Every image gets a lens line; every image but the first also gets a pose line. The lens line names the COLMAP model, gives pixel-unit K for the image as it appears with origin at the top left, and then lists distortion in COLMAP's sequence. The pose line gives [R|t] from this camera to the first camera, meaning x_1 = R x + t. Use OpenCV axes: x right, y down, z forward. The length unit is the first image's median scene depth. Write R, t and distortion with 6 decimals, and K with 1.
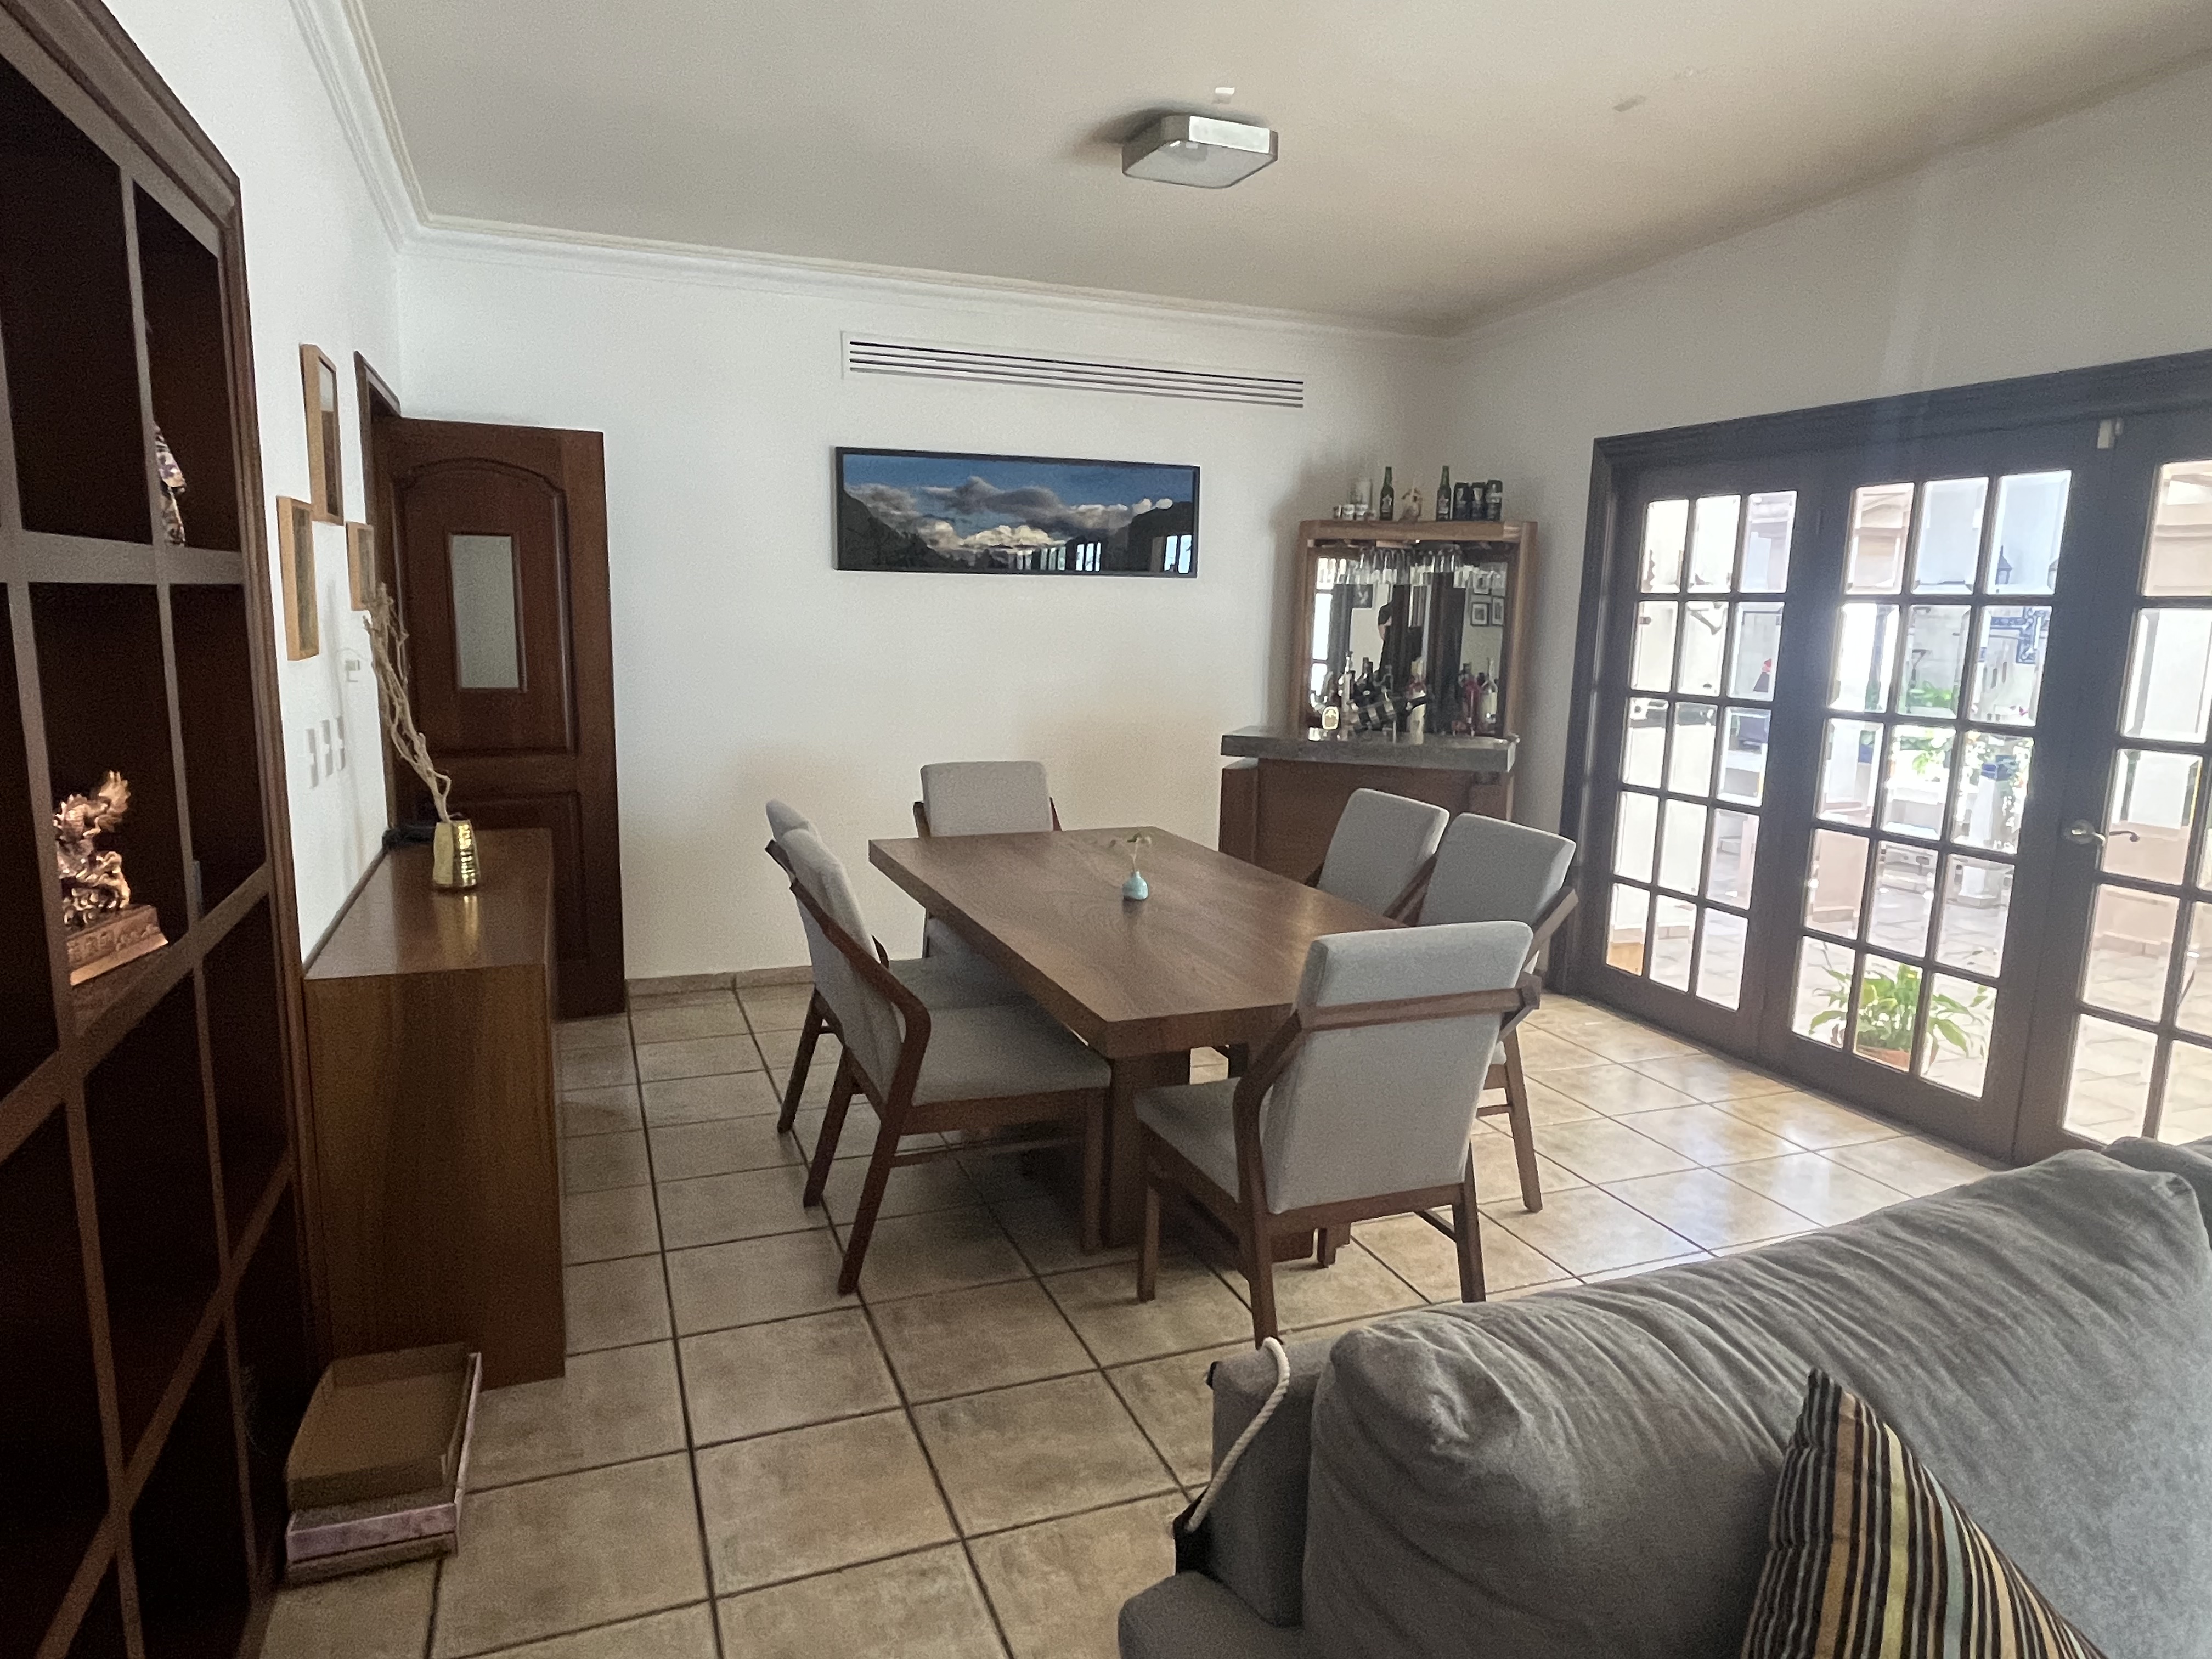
lens RADIAL K [[1352.4, 0, 1100.1], [0, 1352.4, 830.6], [0, 0, 1]] dist [-0.000997, -0.001455]
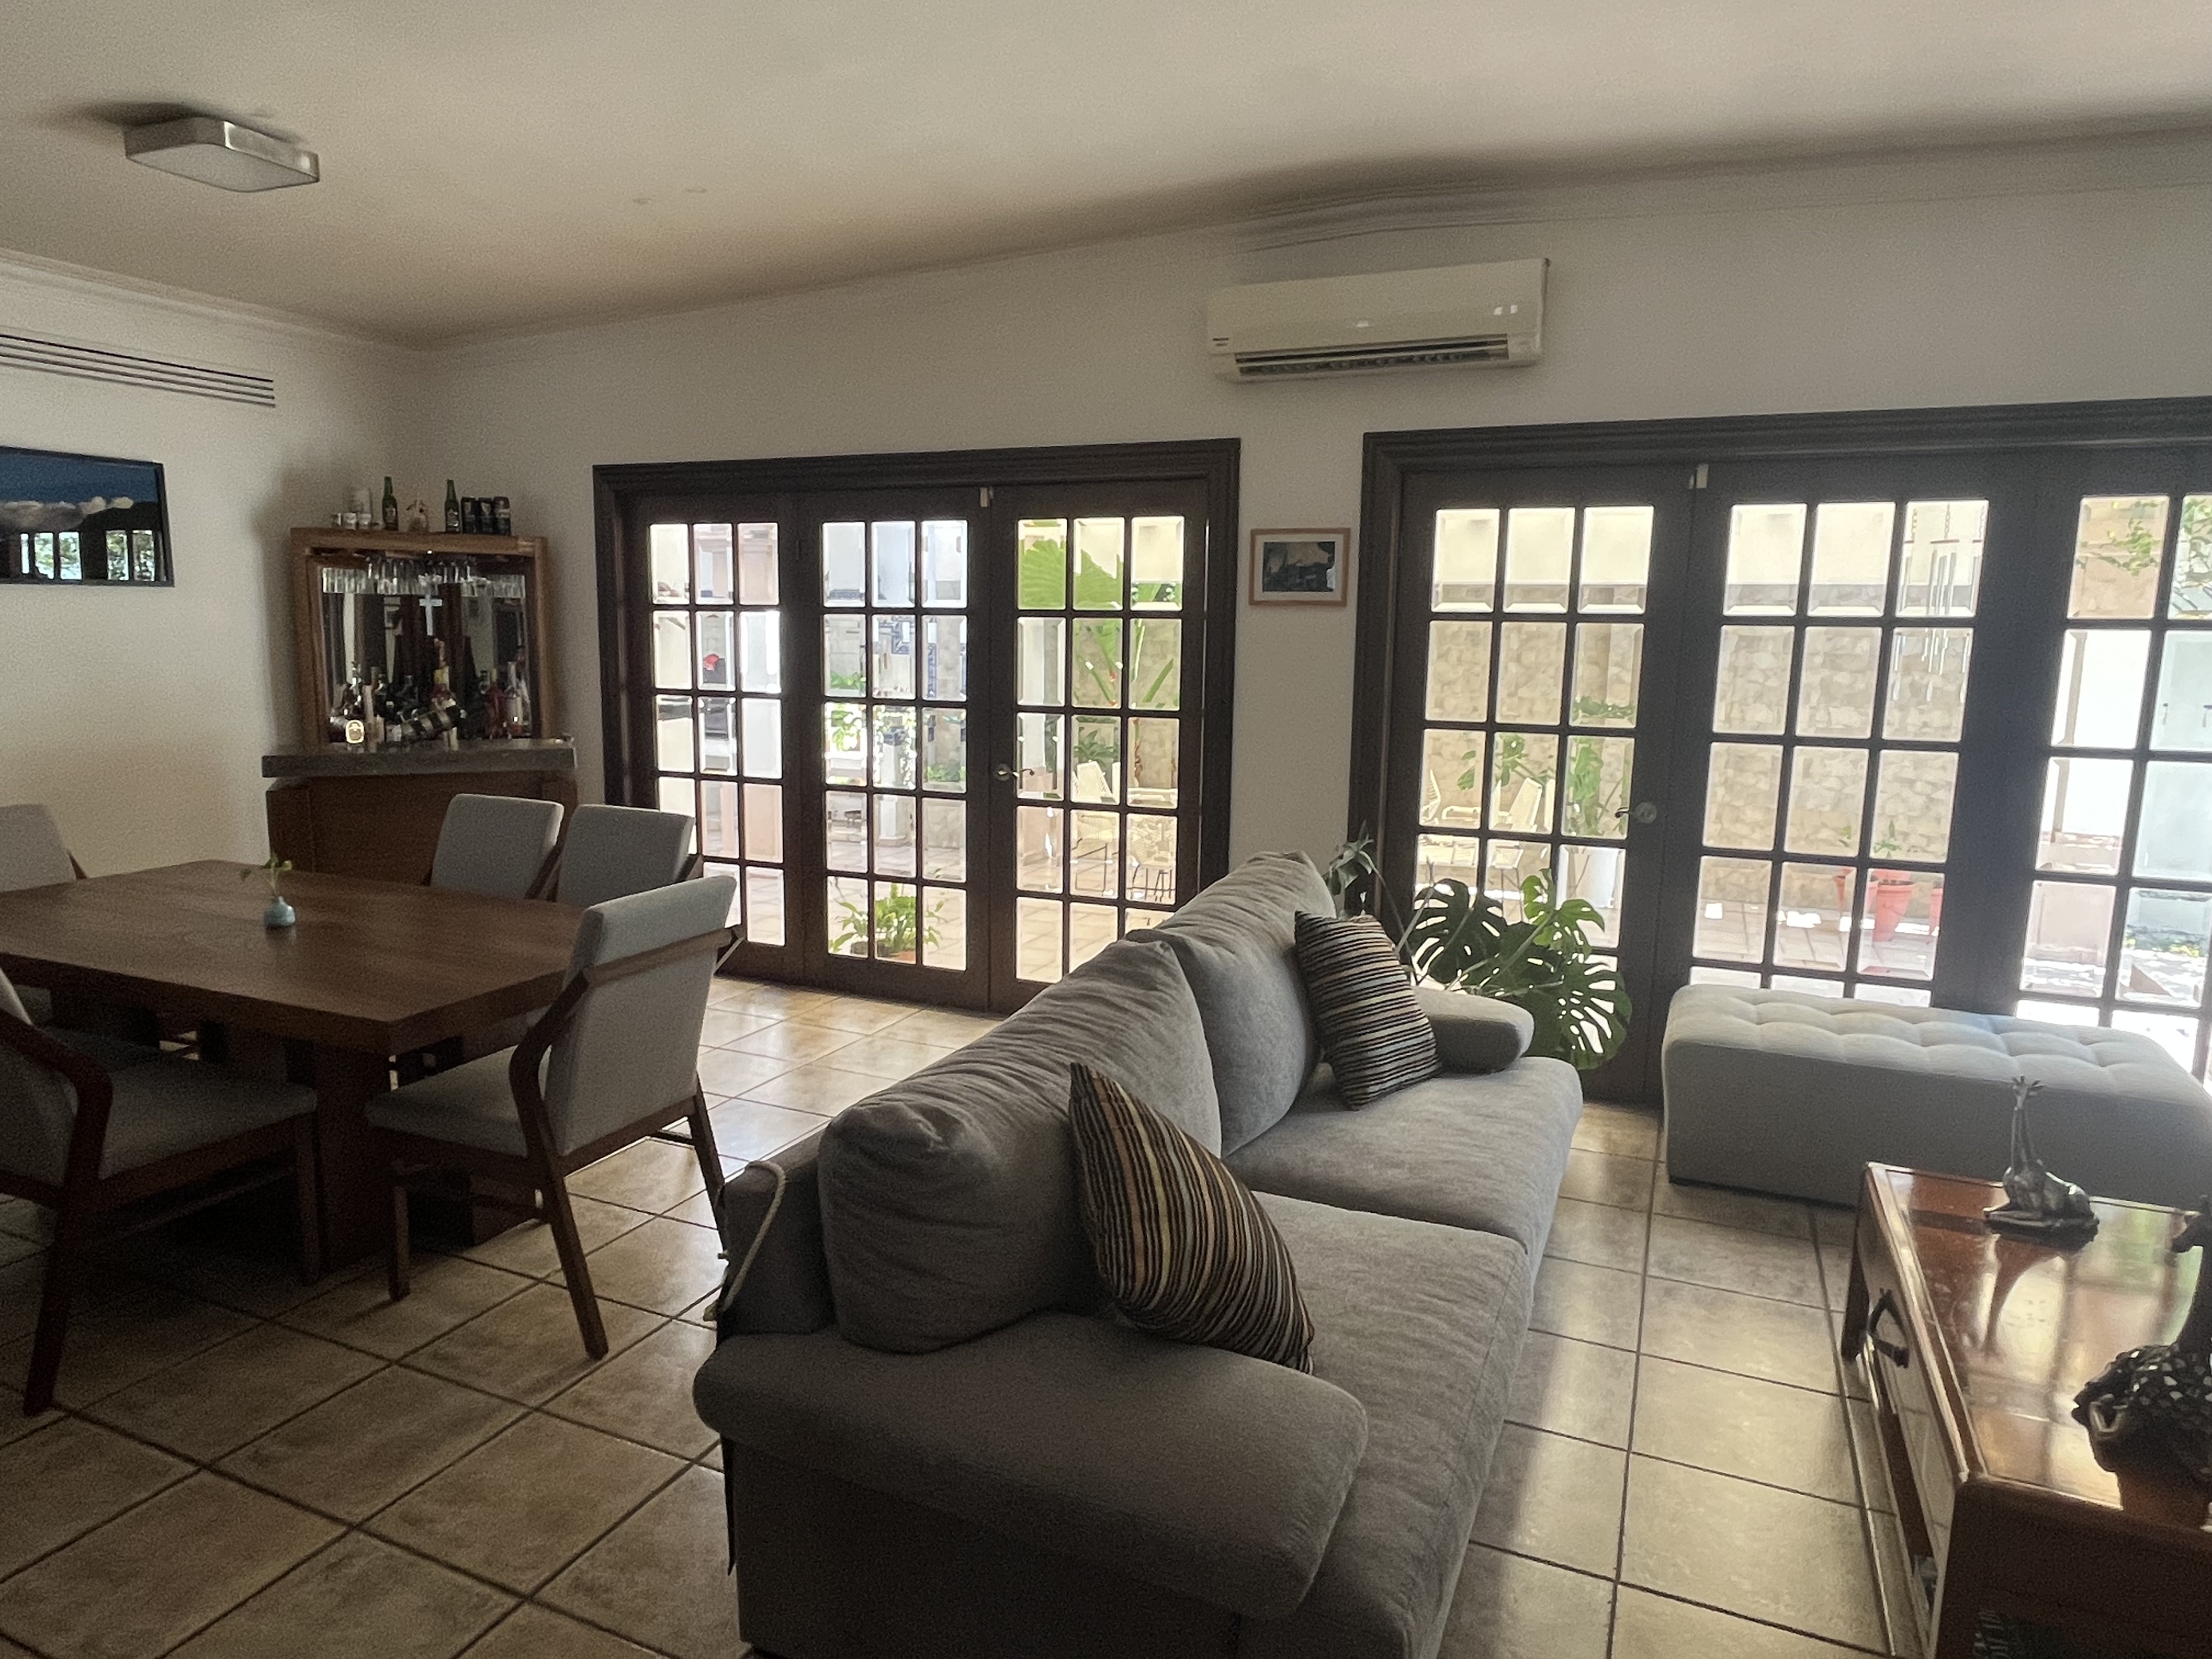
lens RADIAL K [[1352.4, 0, 1100.1], [0, 1352.4, 830.6], [0, 0, 1]] dist [-0.000997, -0.001455]
pose [[0.708562, -0.119290, 0.695492, -0.175059], [0.117807, 0.991773, 0.050087, 0.002308], [-0.695745, 0.046444, 0.716786, -0.086805]]
